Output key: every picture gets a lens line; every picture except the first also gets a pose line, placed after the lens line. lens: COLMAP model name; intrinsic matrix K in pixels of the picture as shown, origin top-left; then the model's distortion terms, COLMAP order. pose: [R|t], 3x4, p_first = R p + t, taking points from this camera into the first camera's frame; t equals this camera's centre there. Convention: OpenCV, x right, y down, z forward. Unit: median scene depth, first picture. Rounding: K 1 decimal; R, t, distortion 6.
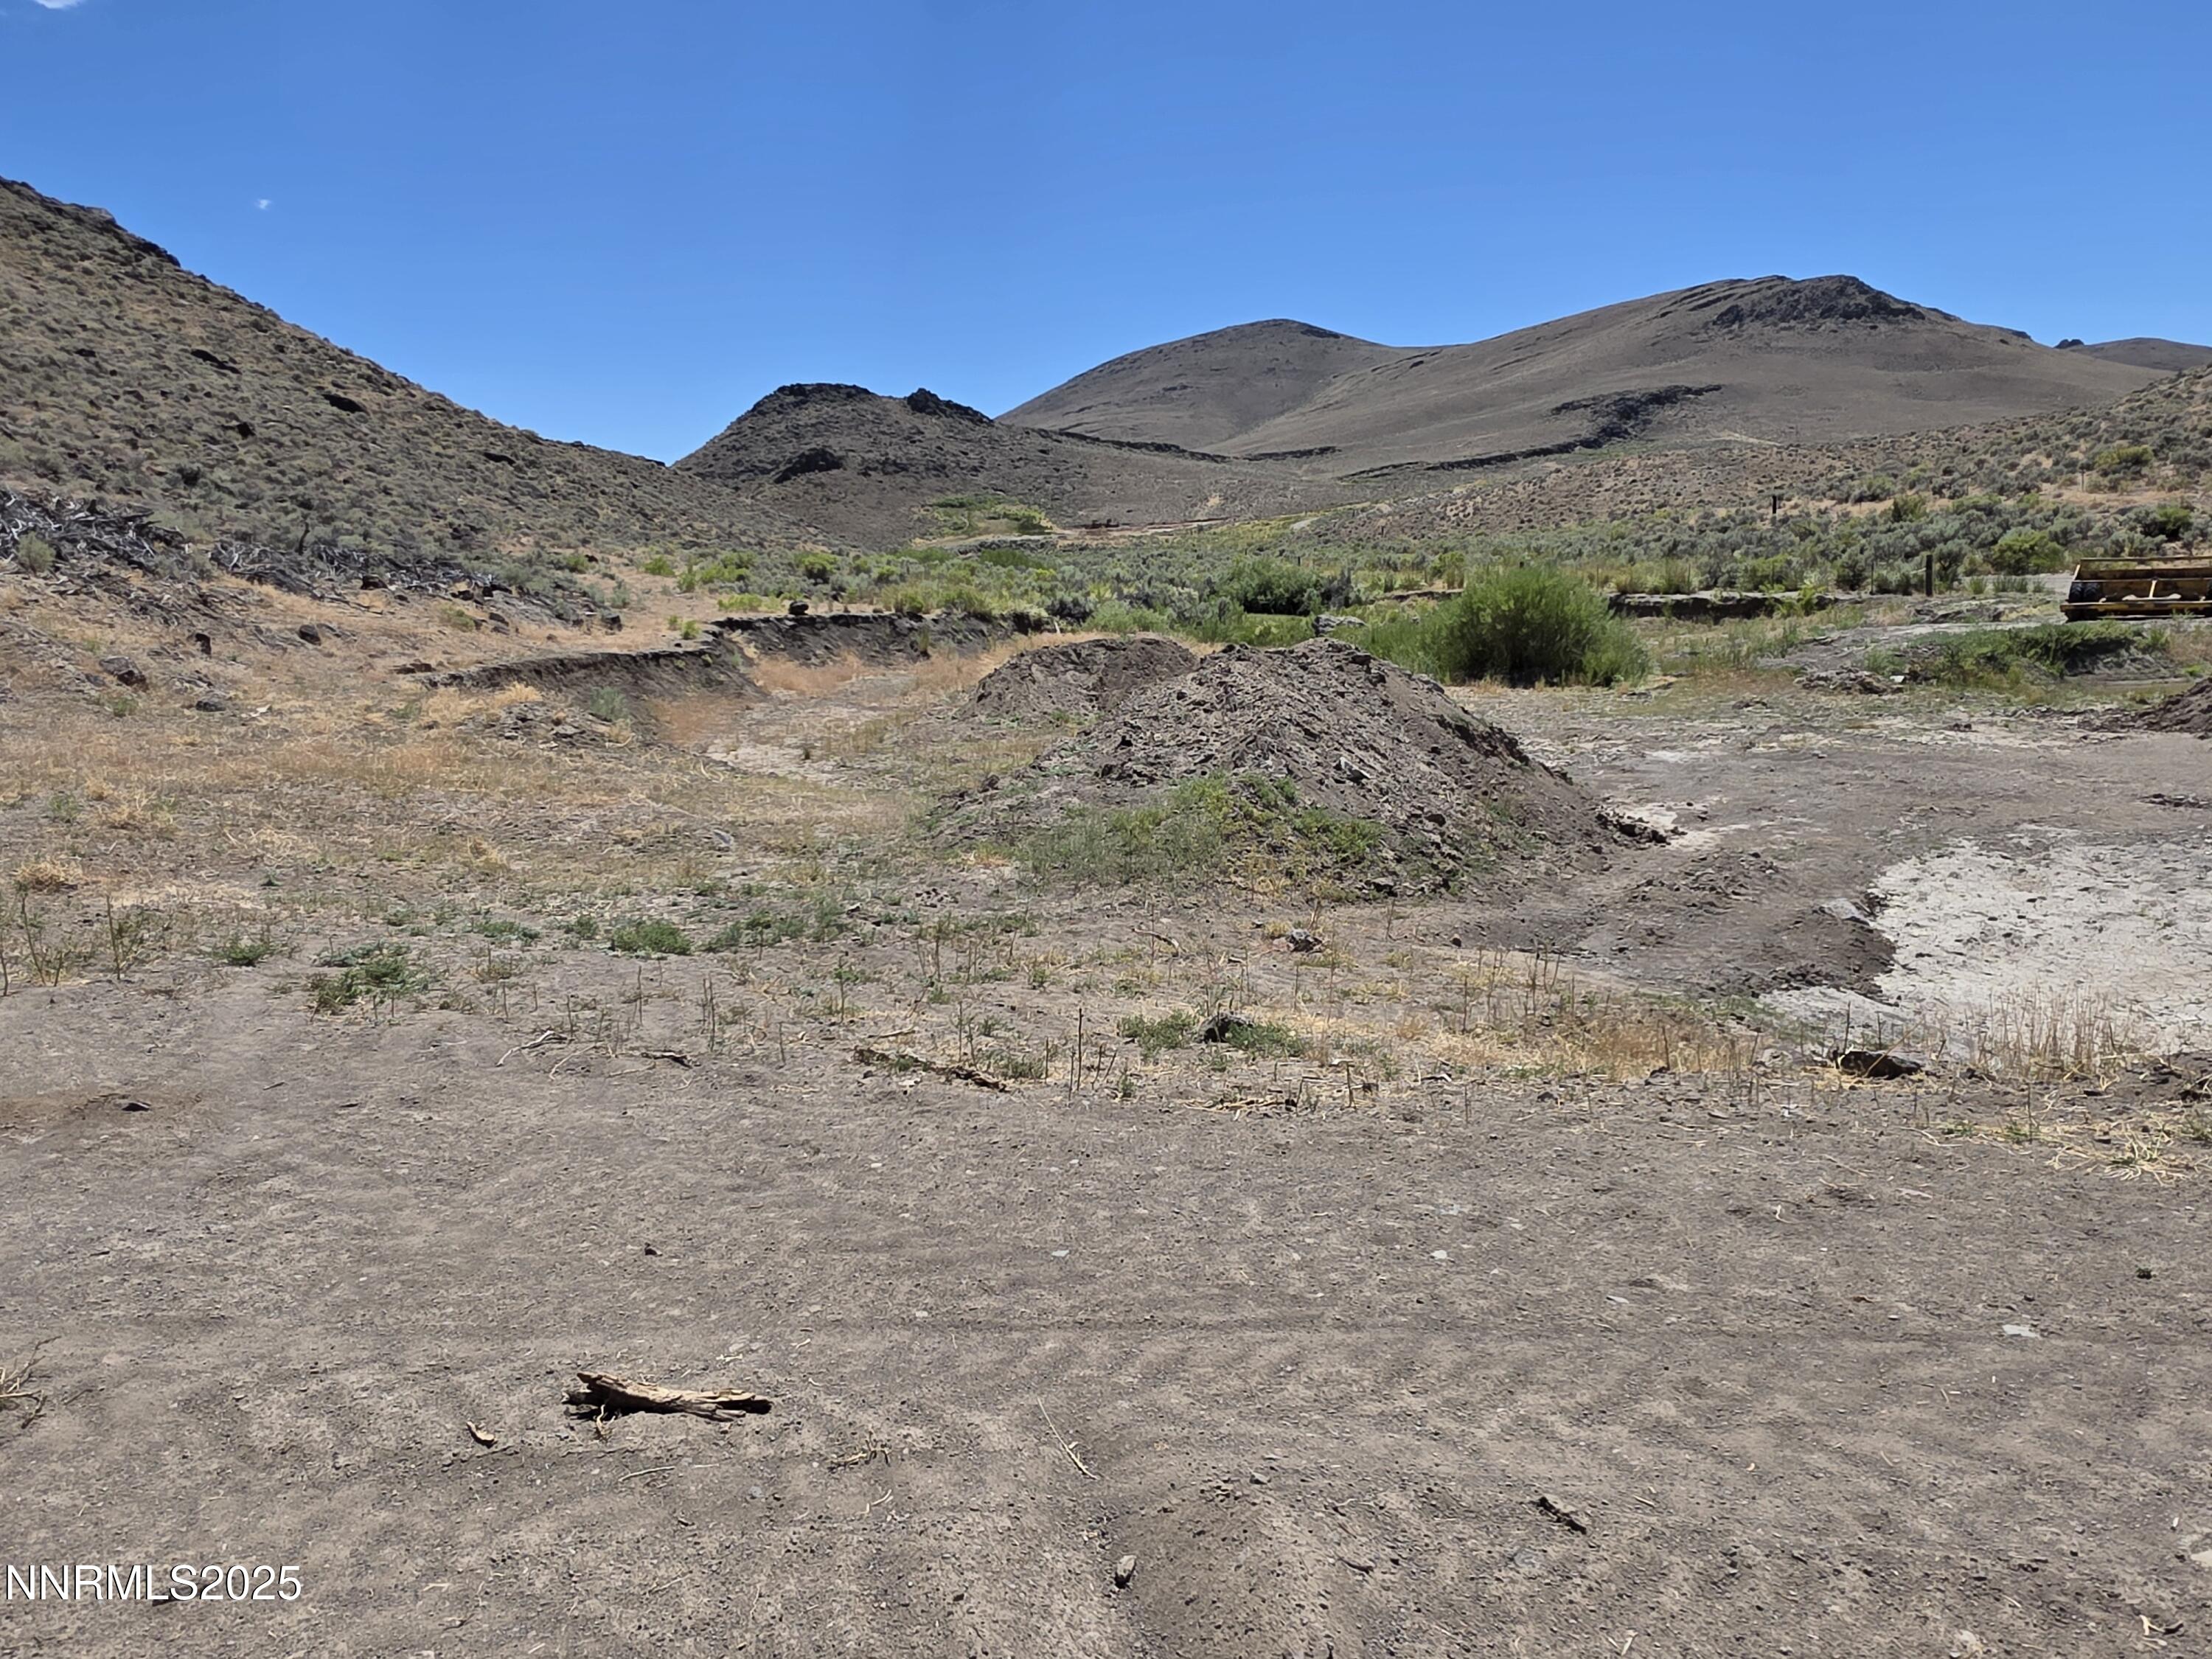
lens RADIAL K [[1509.8, 0, 1106.0], [0, 1509.8, 829.5], [0, 0, 1]] dist [0.022153, -0.021349]
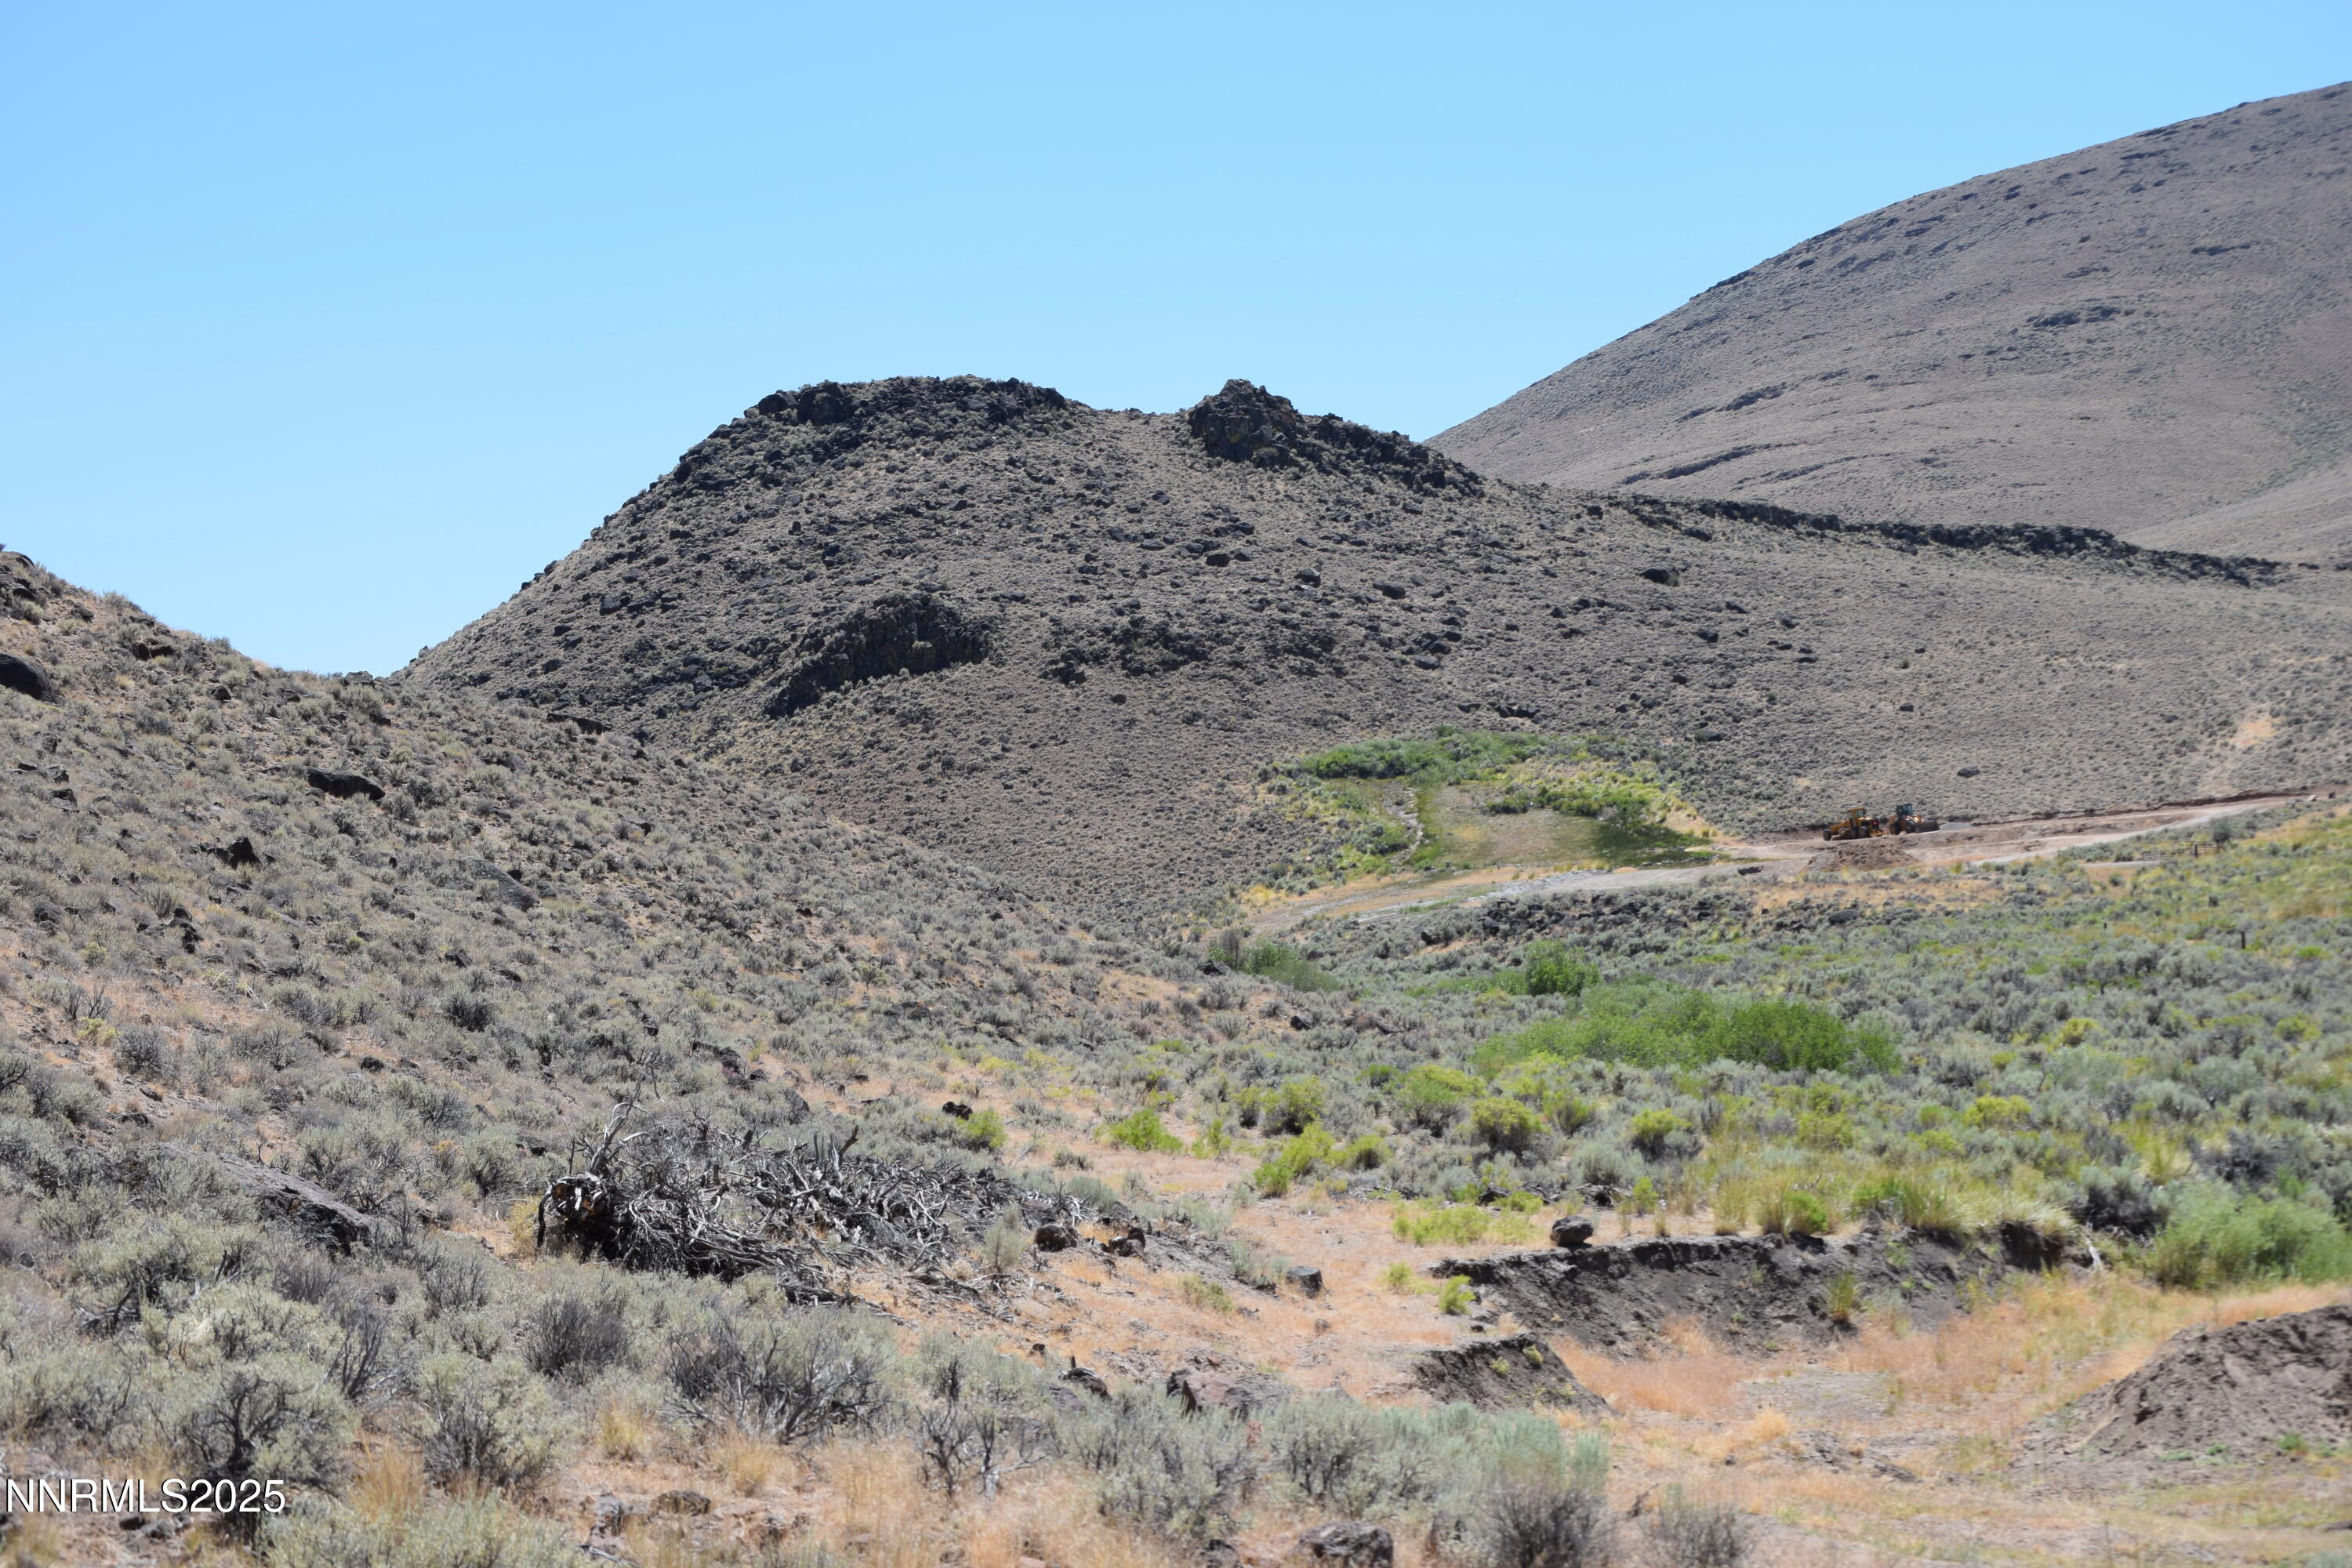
lens RADIAL K [[5630.4, 0, 1179.9], [0, 5630.4, 1009.5], [0, 0, 1]] dist [-0.246884, -0.498294]
pose [[0.993050, -0.026665, -0.114632, -0.014122], [0.008108, 0.987182, -0.159395, 0.006720], [0.117413, 0.157358, 0.980537, -0.080781]]
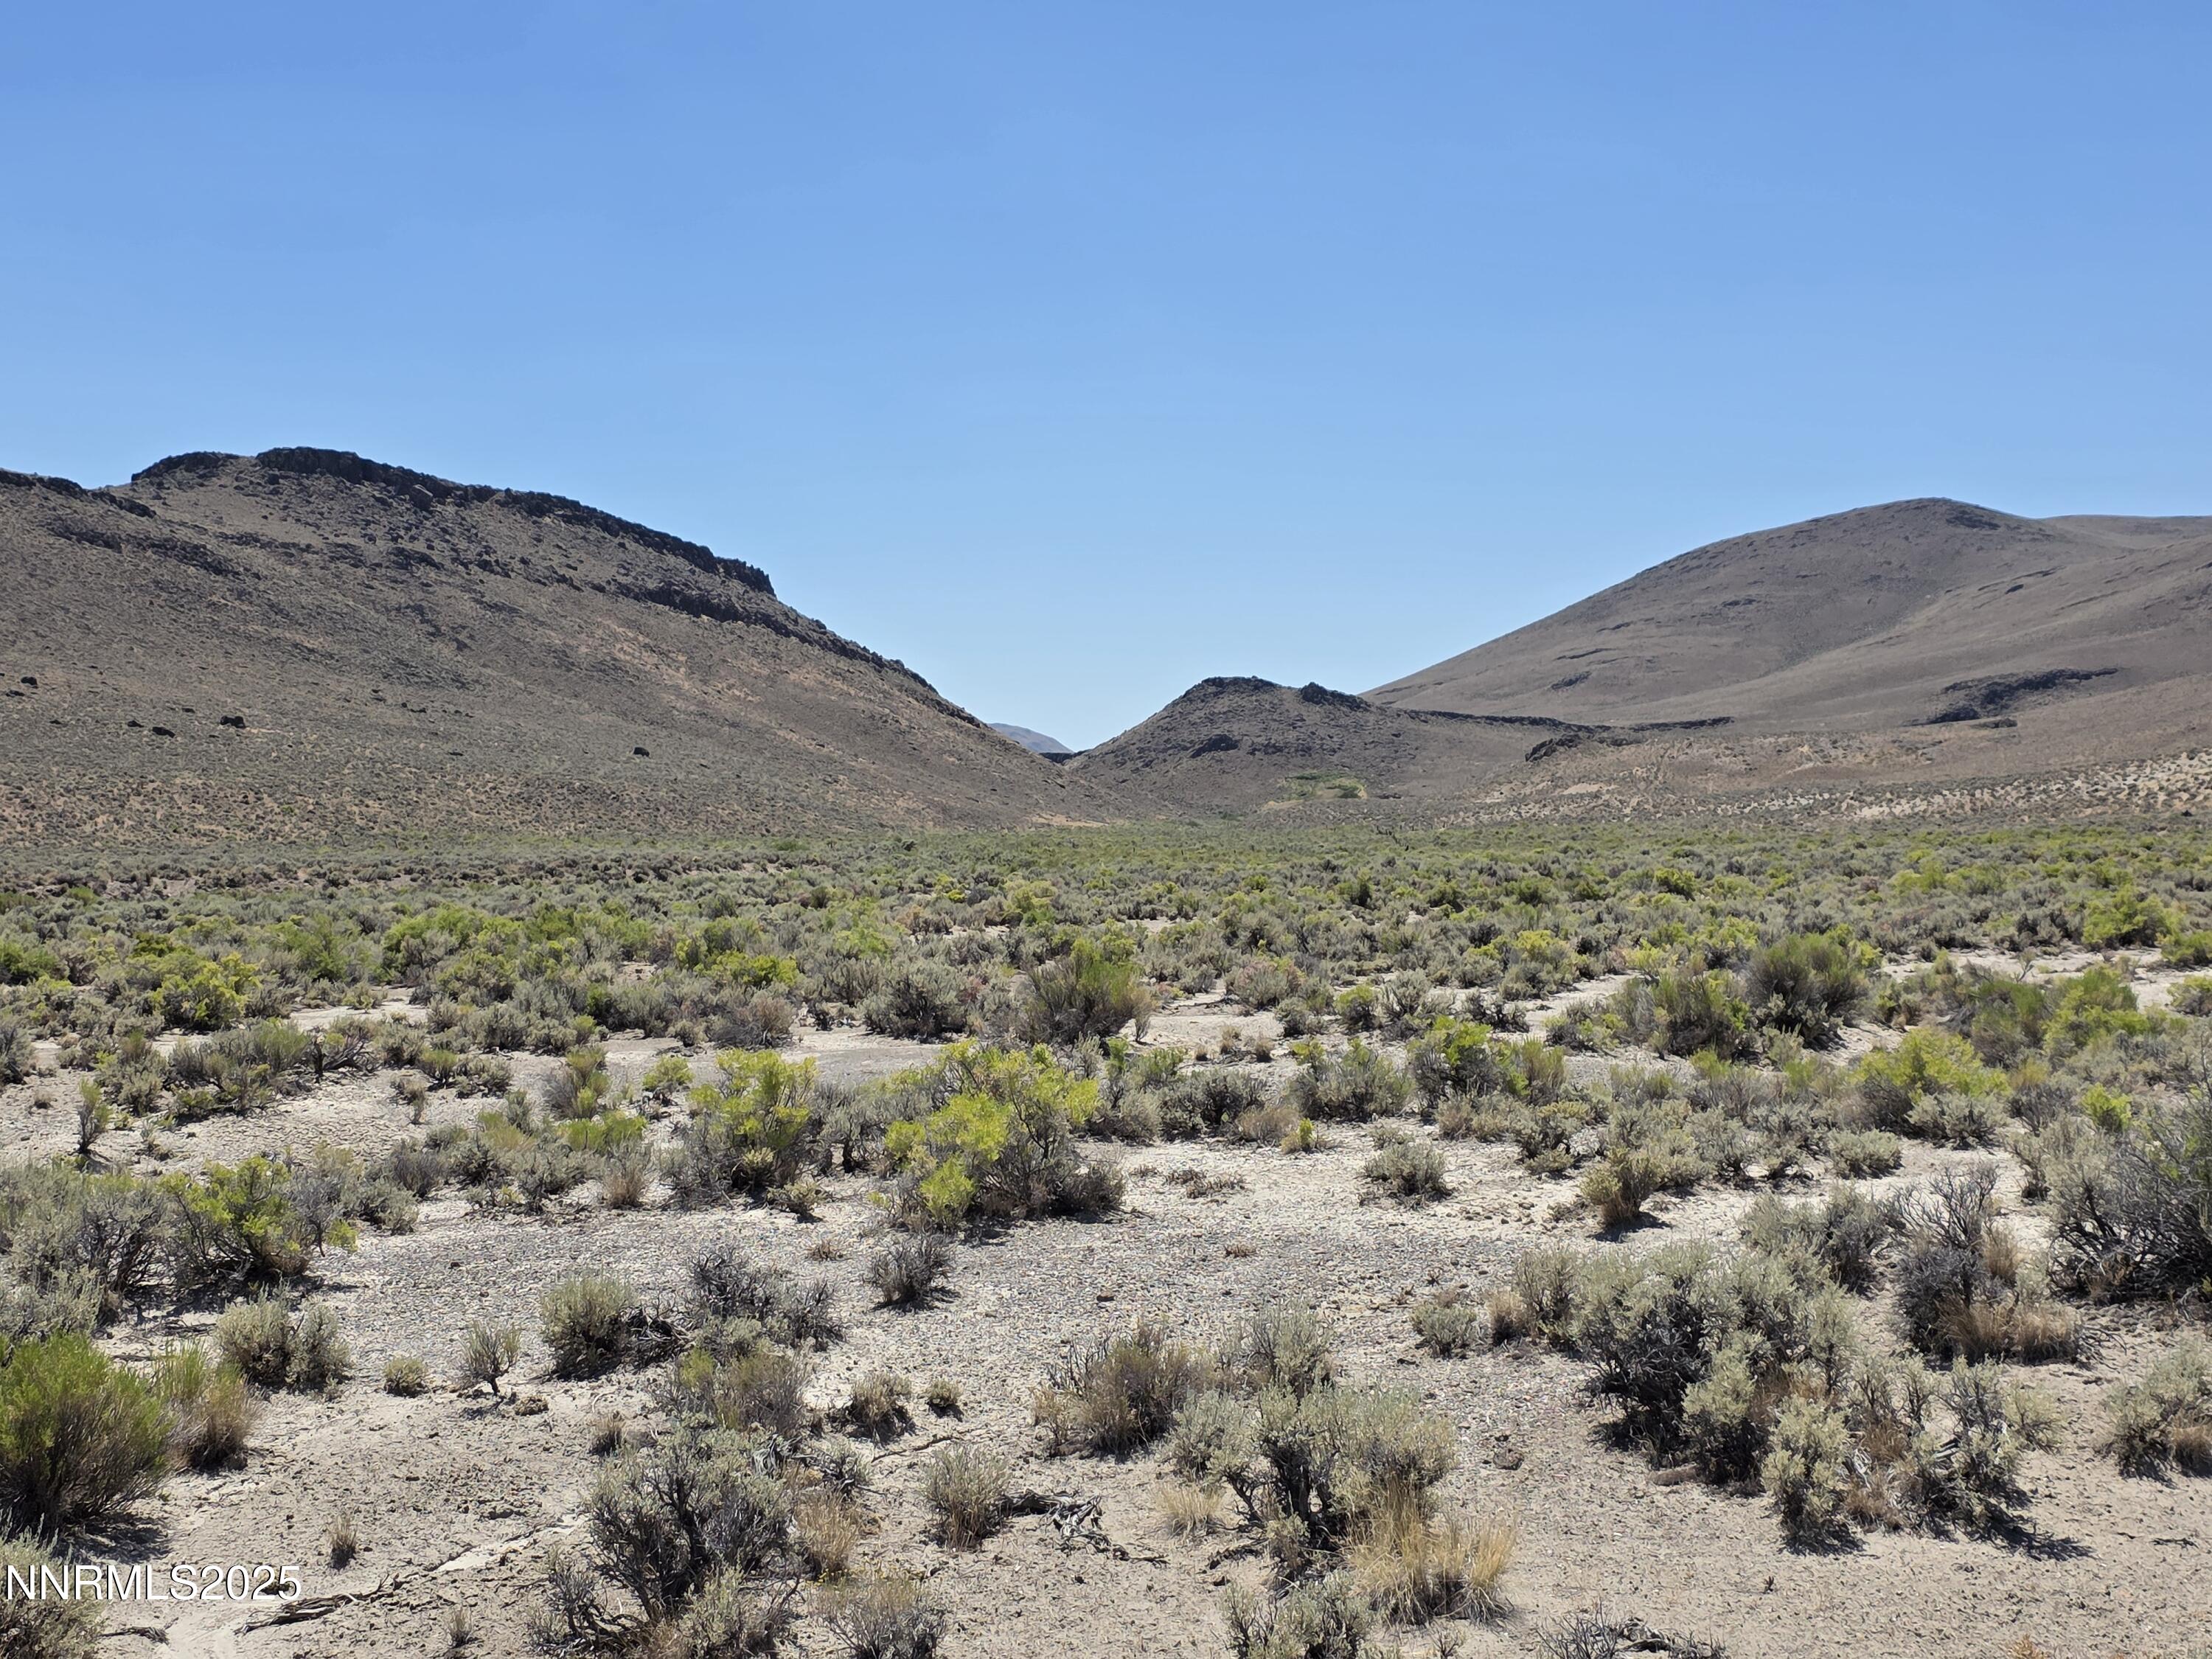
lens RADIAL K [[3311.5, 0, 1151.6], [0, 3311.5, 855.5], [0, 0, 1]] dist [0.212085, -0.849244]
pose [[0.966638, 0.036713, -0.253502, 0.631710], [-0.075946, 0.986252, -0.146760, 0.377150], [0.244629, 0.161116, 0.956137, -2.312841]]
